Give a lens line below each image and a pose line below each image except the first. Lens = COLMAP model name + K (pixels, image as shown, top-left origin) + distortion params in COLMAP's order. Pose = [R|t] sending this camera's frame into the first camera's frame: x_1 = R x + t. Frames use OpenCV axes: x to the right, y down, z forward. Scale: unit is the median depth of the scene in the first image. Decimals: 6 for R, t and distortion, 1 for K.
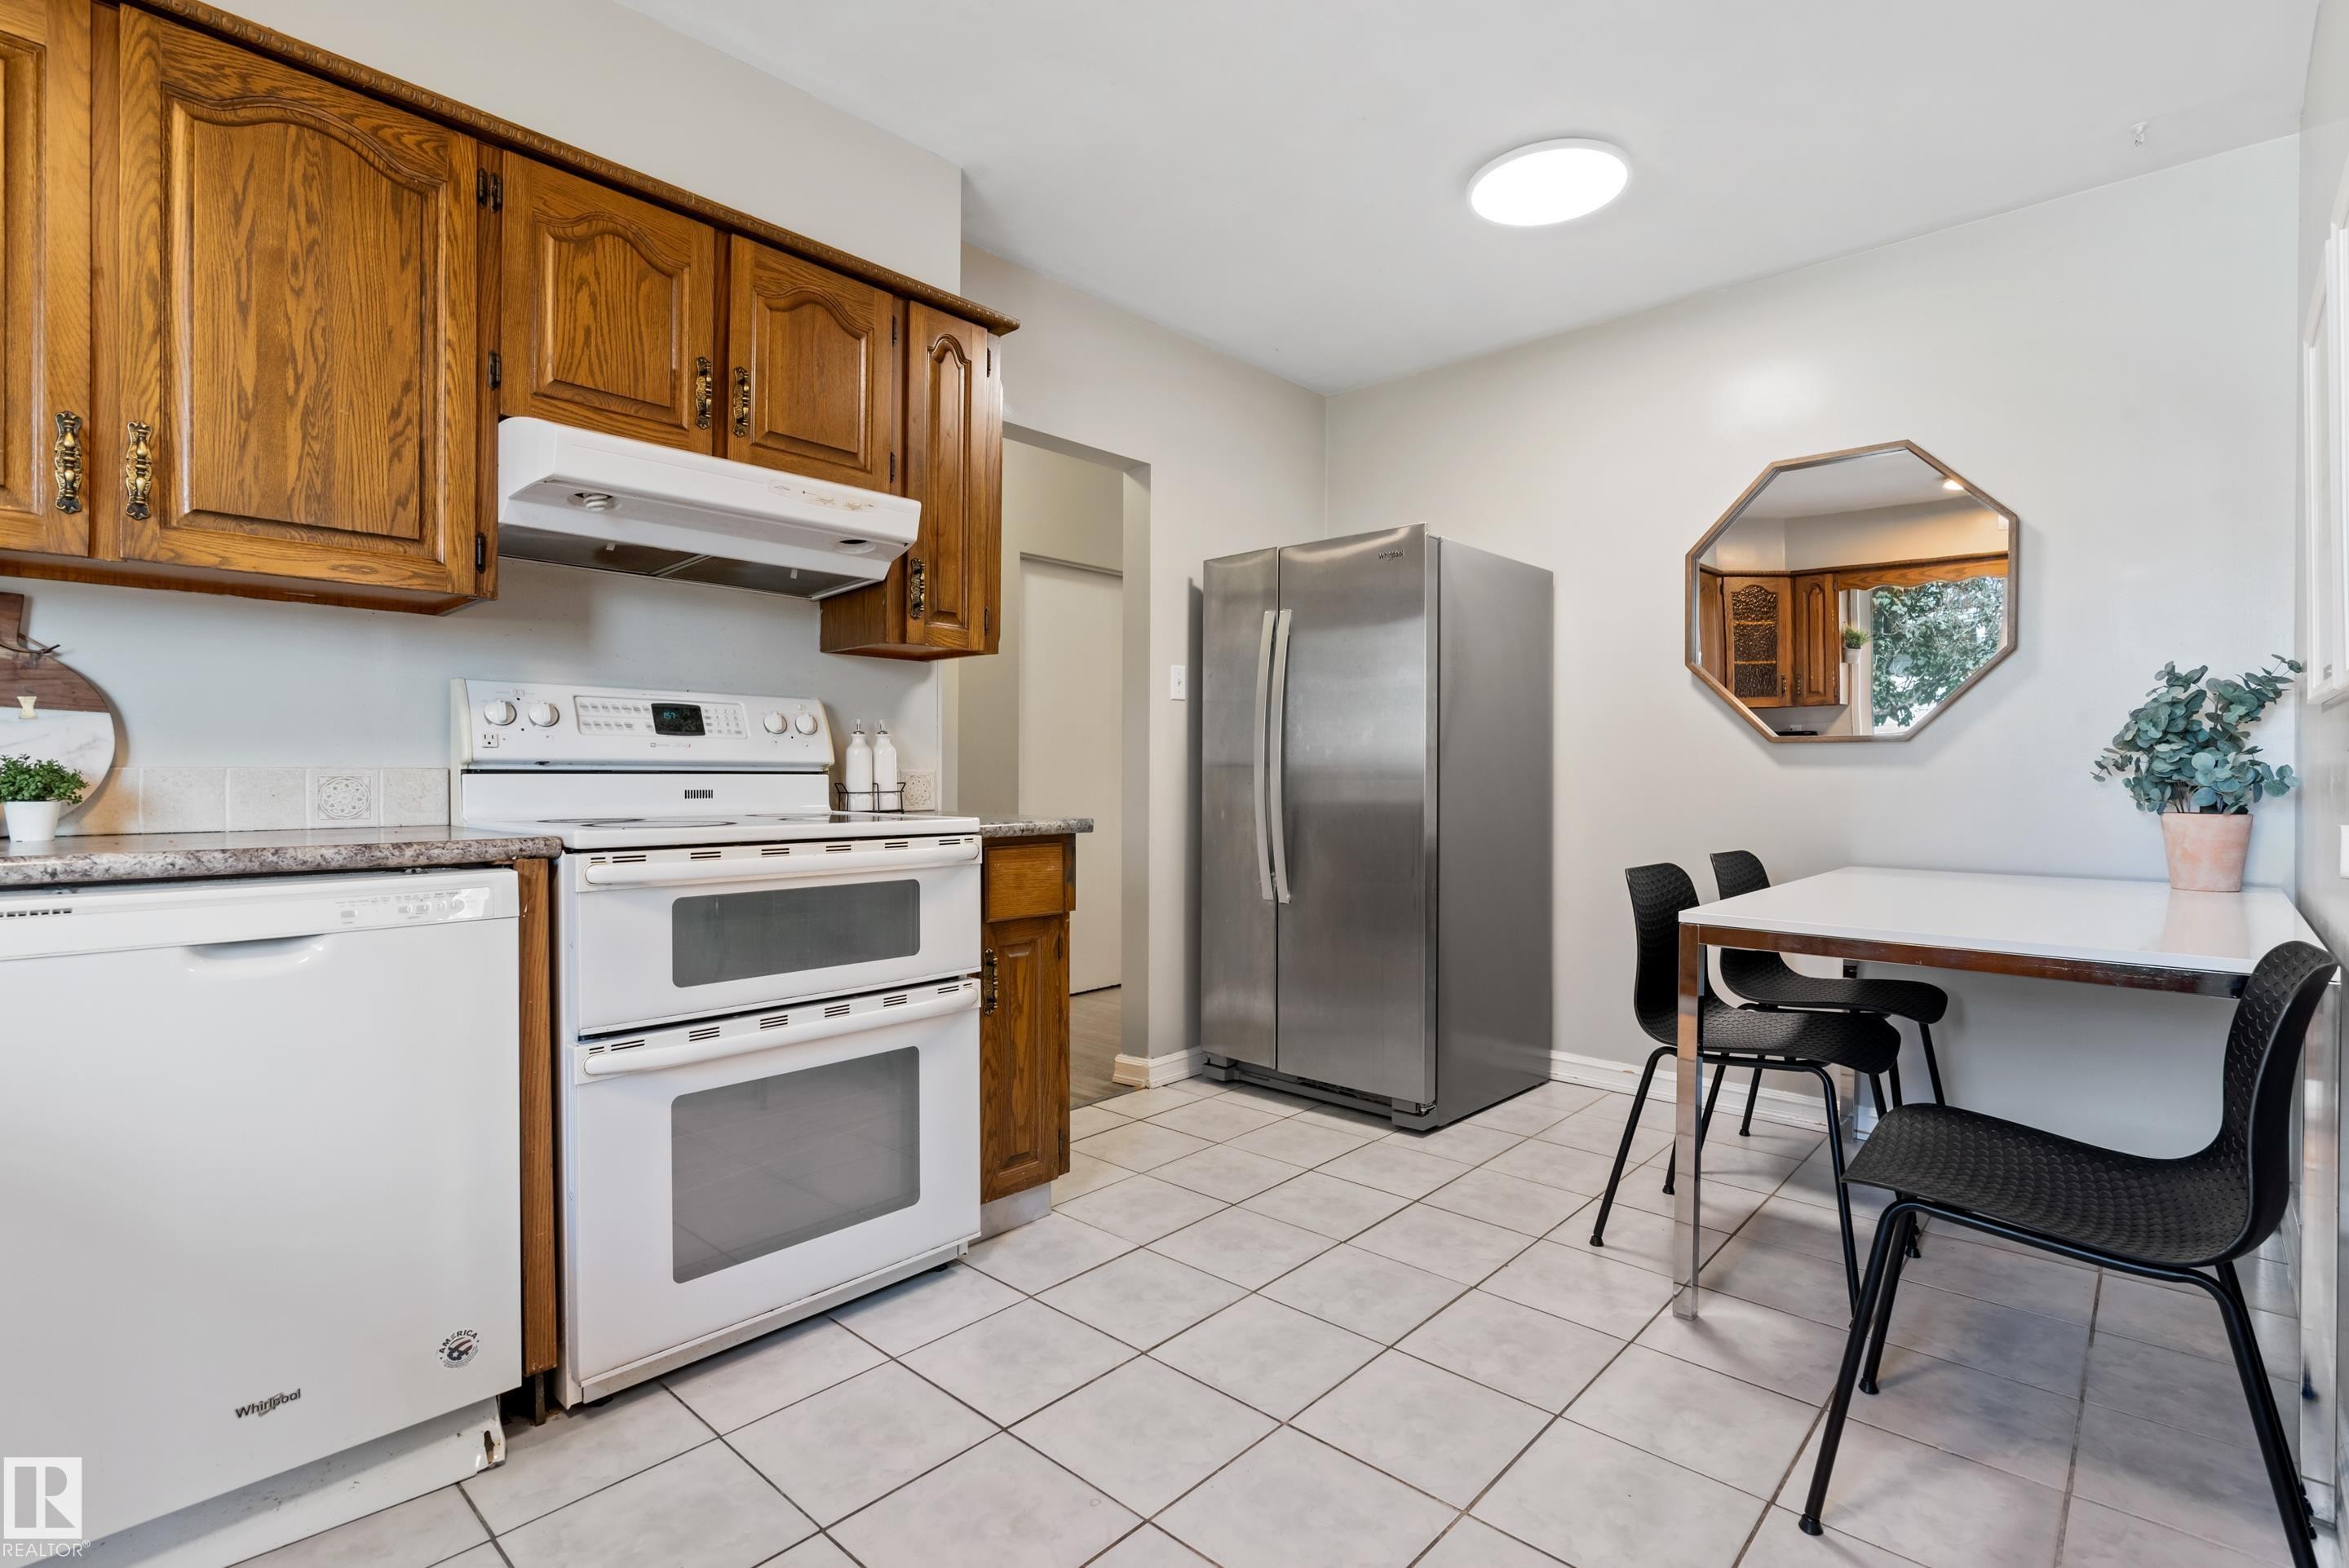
lens RADIAL K [[1086.2, 0, 1176.2], [0, 1086.2, 777.3], [0, 0, 1]] dist [-0.003171, -0.000948]
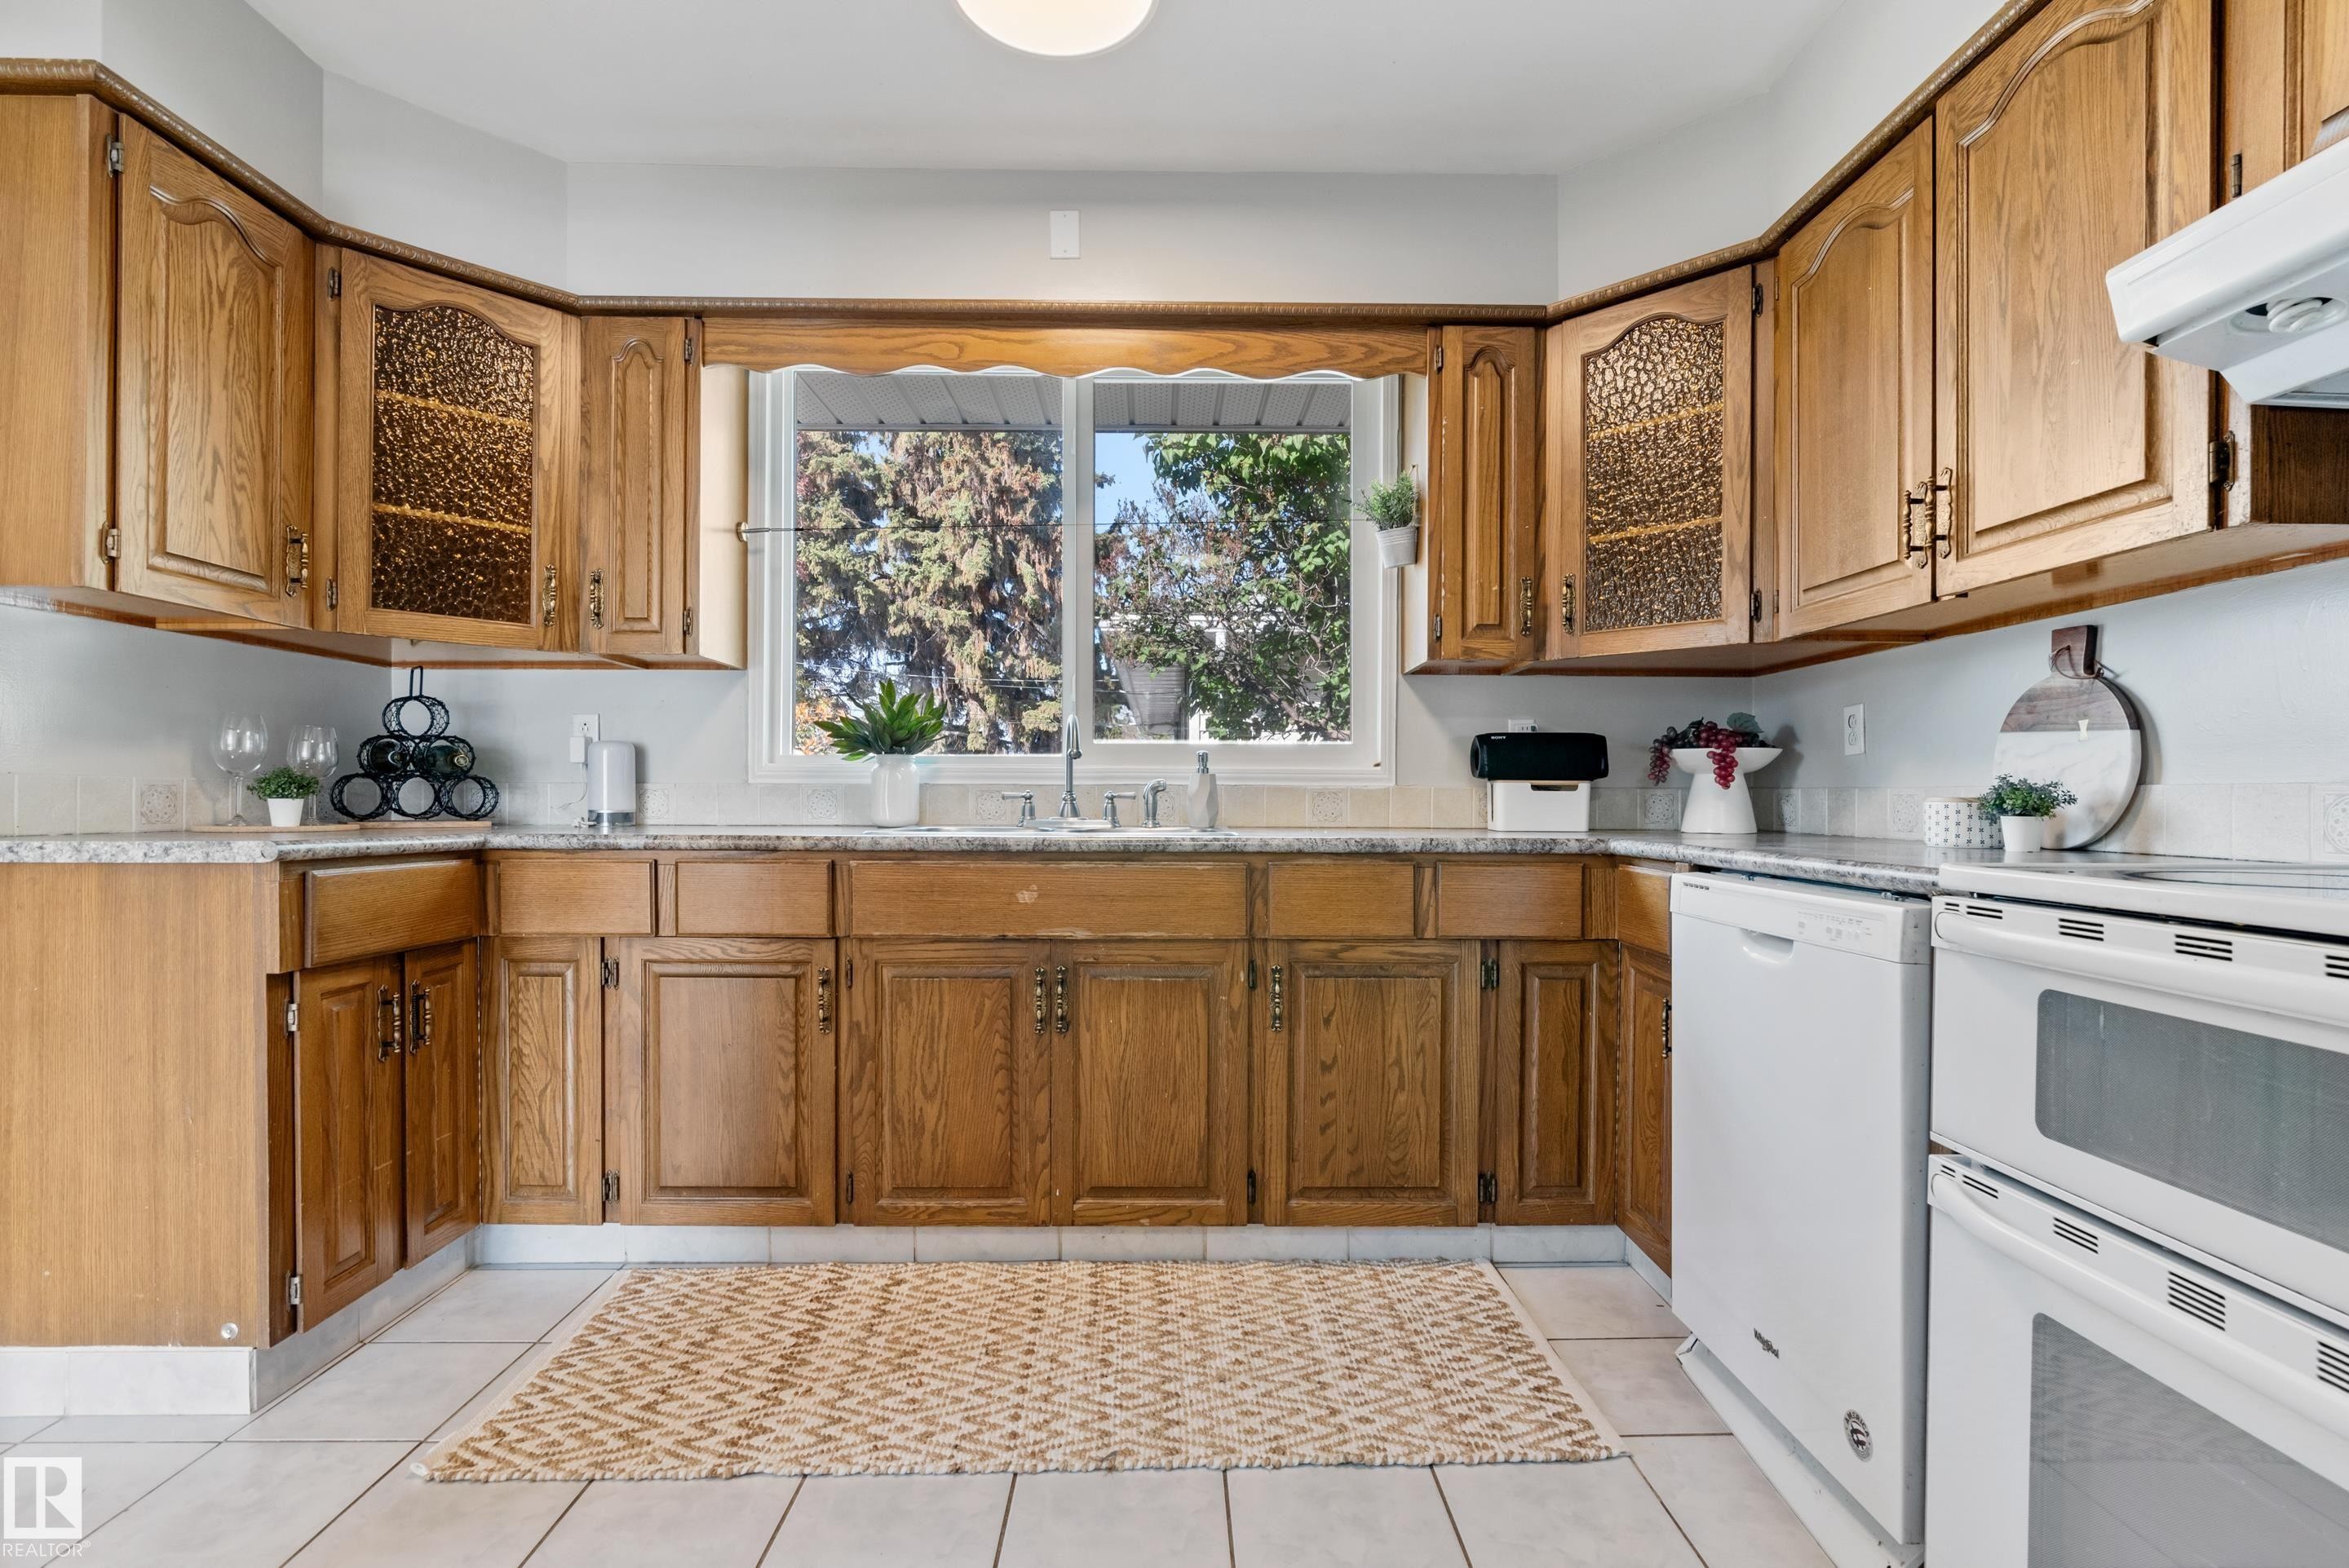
lens RADIAL K [[1086.2, 0, 1177.8], [0, 1086.2, 798.0], [0, 0, 1]] dist [-0.003171, -0.000948]
pose [[-0.724235, -0.003625, -0.689544, 0.327901], [-0.009261, 0.999947, 0.004470, 0.005826], [0.689491, 0.009623, -0.724230, 1.158203]]
